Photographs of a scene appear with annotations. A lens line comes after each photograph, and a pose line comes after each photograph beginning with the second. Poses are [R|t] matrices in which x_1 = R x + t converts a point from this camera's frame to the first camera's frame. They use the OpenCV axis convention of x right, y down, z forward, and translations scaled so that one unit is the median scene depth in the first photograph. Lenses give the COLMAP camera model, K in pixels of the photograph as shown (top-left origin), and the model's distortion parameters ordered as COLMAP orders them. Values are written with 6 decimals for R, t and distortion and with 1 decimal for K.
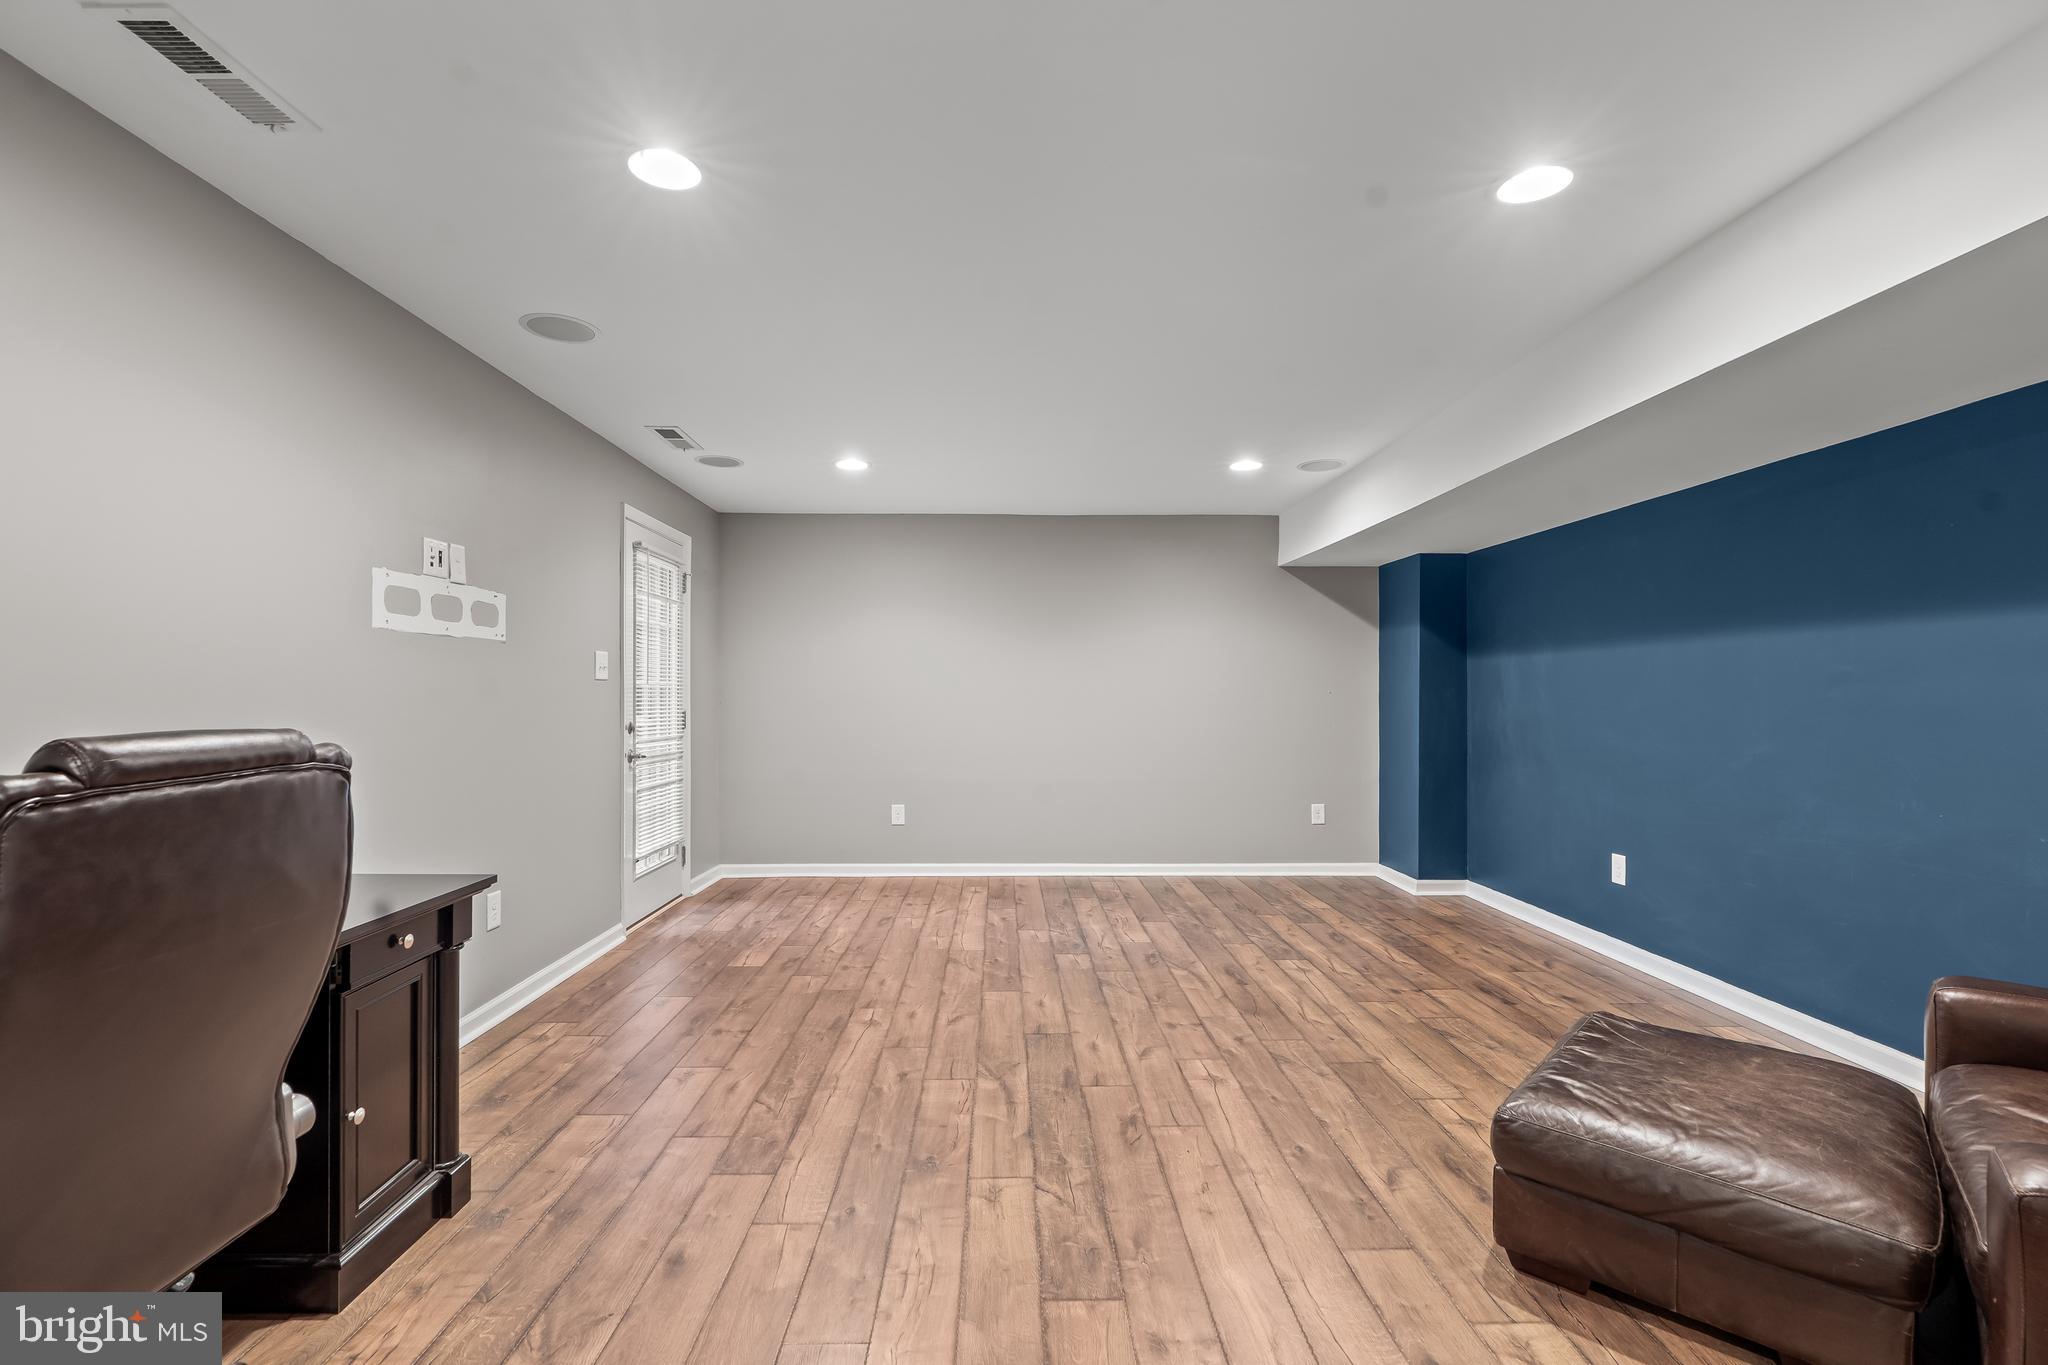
lens RADIAL K [[930.2, 0, 1023.9], [0, 930.2, 688.6], [0, 0, 1]] dist [0.000207, 0.000030]
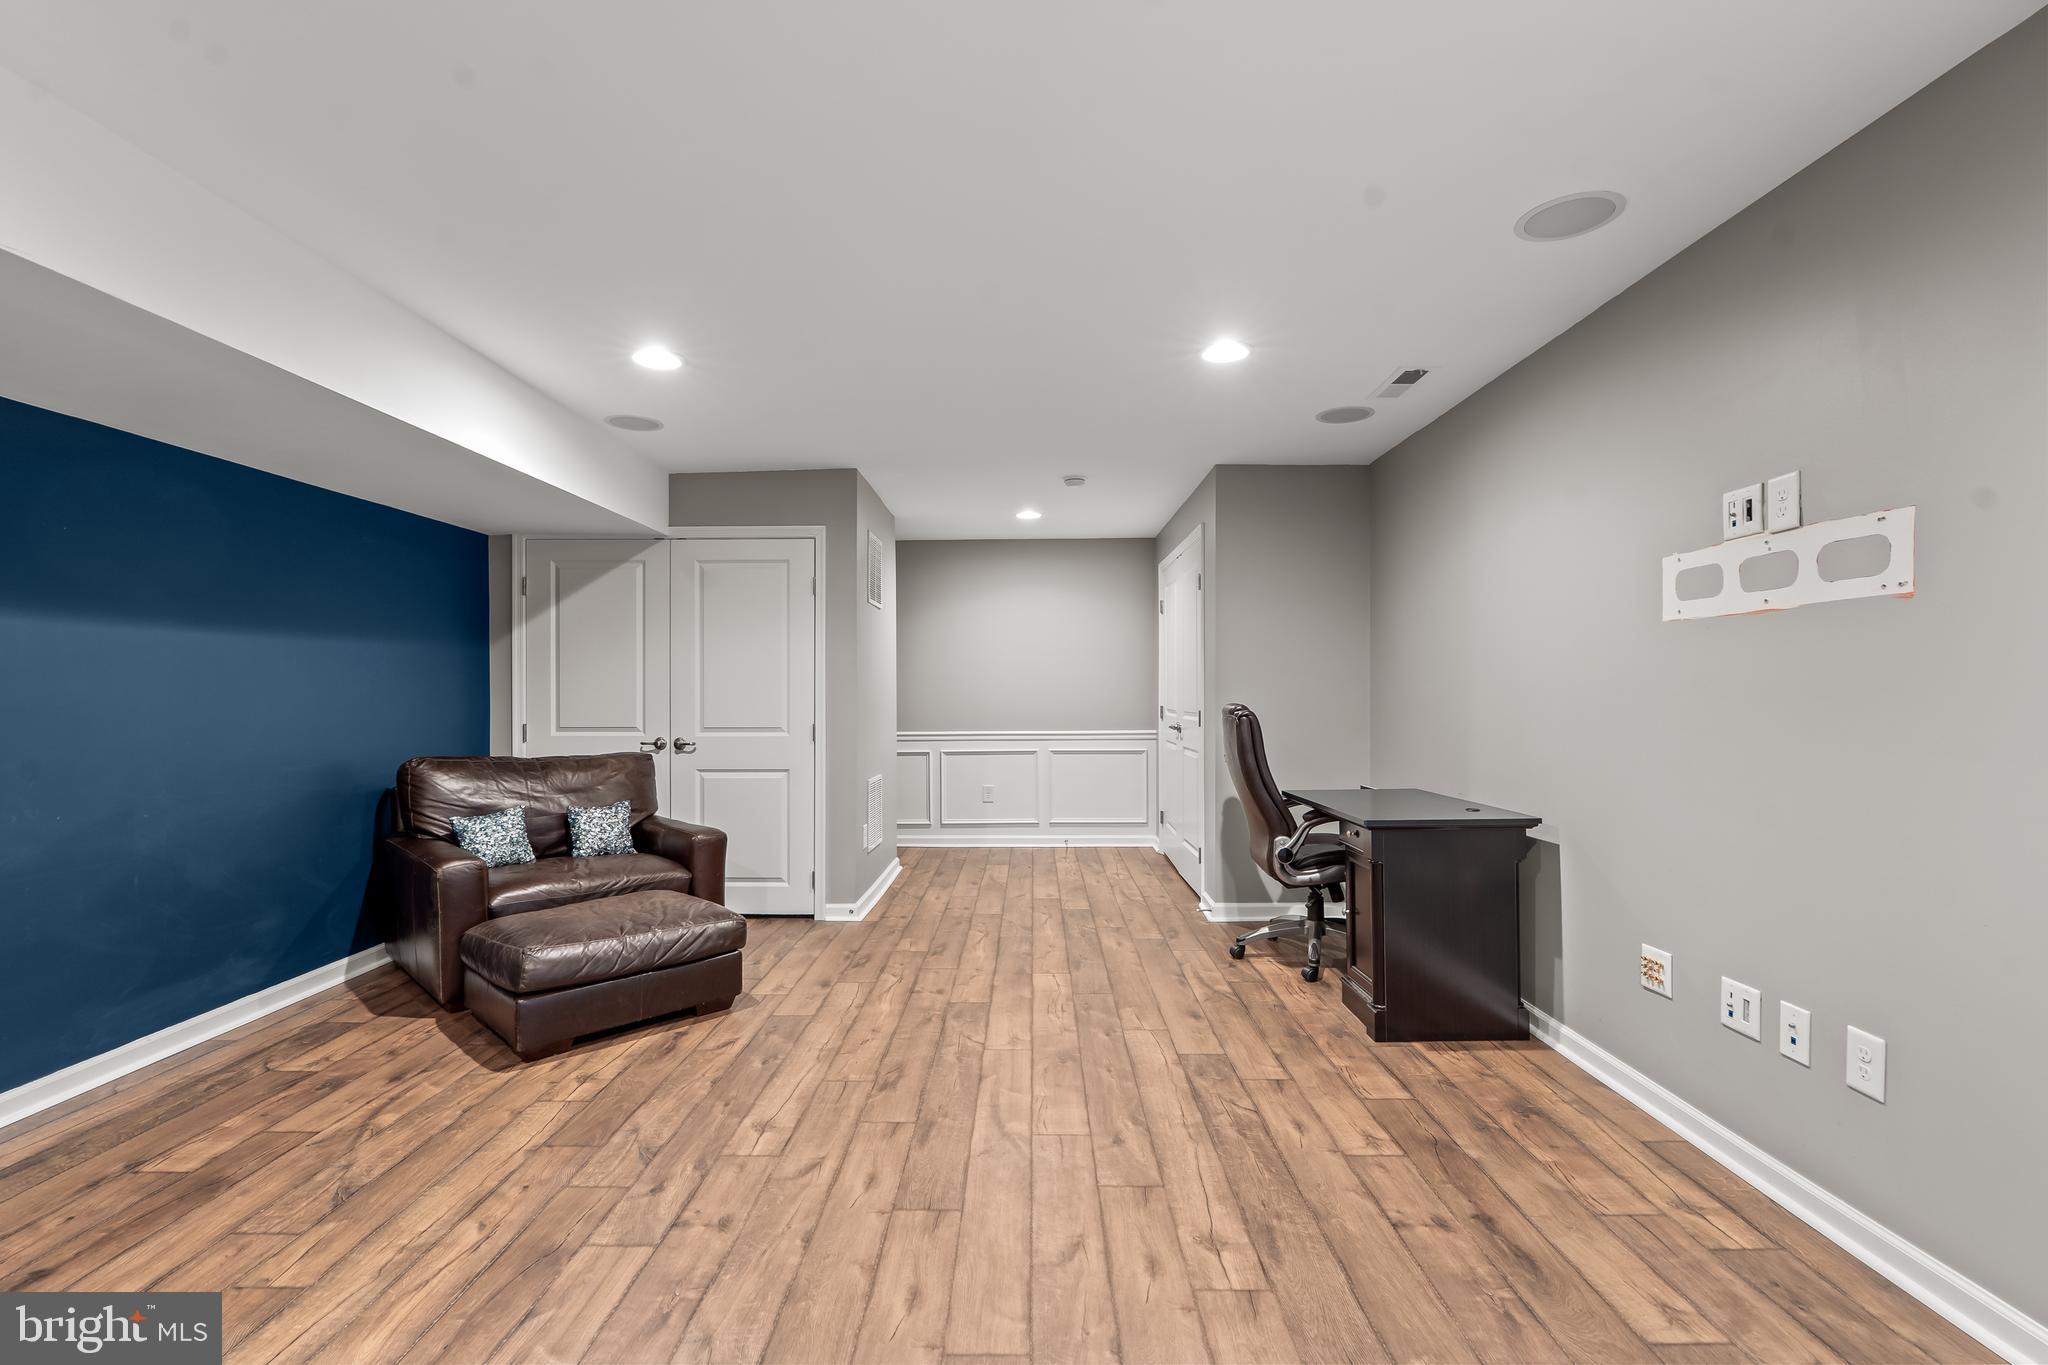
lens RADIAL K [[930.2, 0, 1025.0], [0, 930.2, 688.8], [0, 0, 1]] dist [0.000207, 0.000030]
pose [[-0.999482, 0.001774, 0.032136, -0.073690], [0.001404, 0.999932, -0.011542, 0.012123], [-0.032154, -0.011491, -0.999417, 1.856984]]
